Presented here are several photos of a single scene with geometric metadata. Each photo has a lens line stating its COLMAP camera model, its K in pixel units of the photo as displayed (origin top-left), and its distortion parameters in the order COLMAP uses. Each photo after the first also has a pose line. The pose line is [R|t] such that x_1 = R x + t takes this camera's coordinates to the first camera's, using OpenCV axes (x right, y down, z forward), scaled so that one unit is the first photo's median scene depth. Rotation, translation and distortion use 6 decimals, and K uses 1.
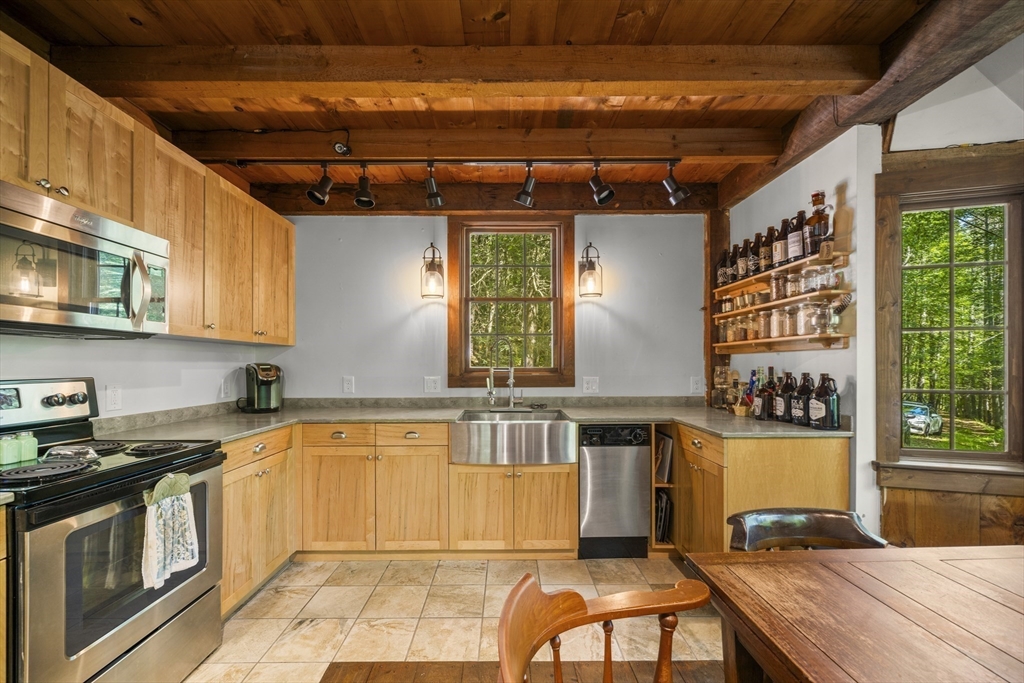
lens RADIAL K [[420.5, 0, 511.8], [0, 420.5, 361.3], [0, 0, 1]] dist [-0.001661, -0.000156]
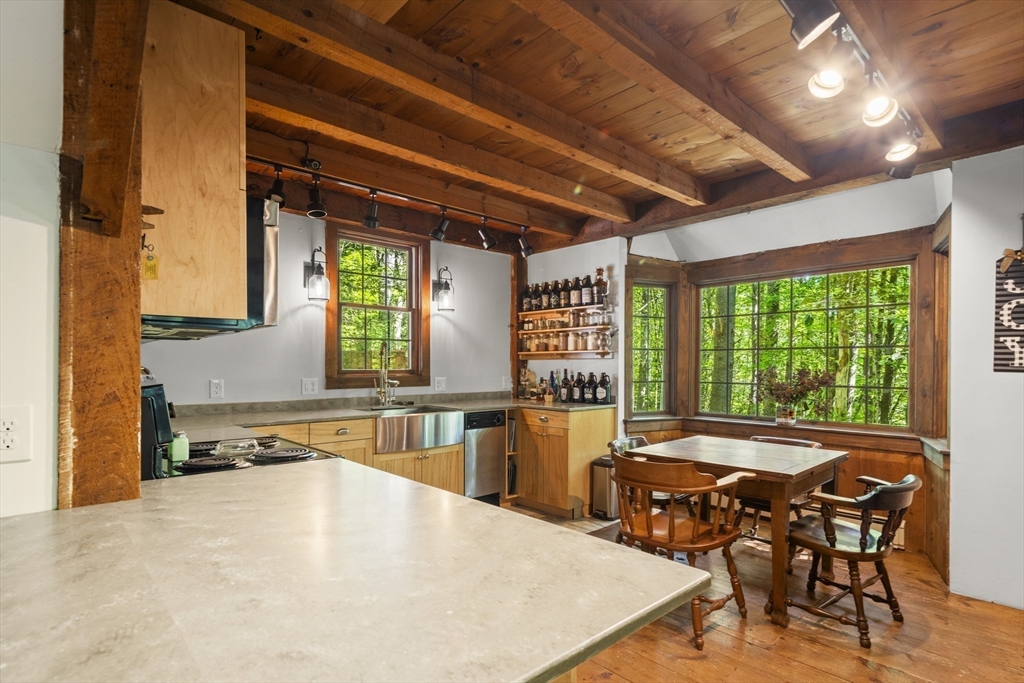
lens RADIAL K [[511.8, 0, 506.7], [0, 511.8, 361.5], [0, 0, 1]] dist [0.000098, 0.000022]
pose [[0.746093, 0.010548, 0.665759, -0.822681], [-0.008156, 0.999944, -0.006702, 0.000100], [-0.665792, -0.000430, 0.746137, -0.274155]]
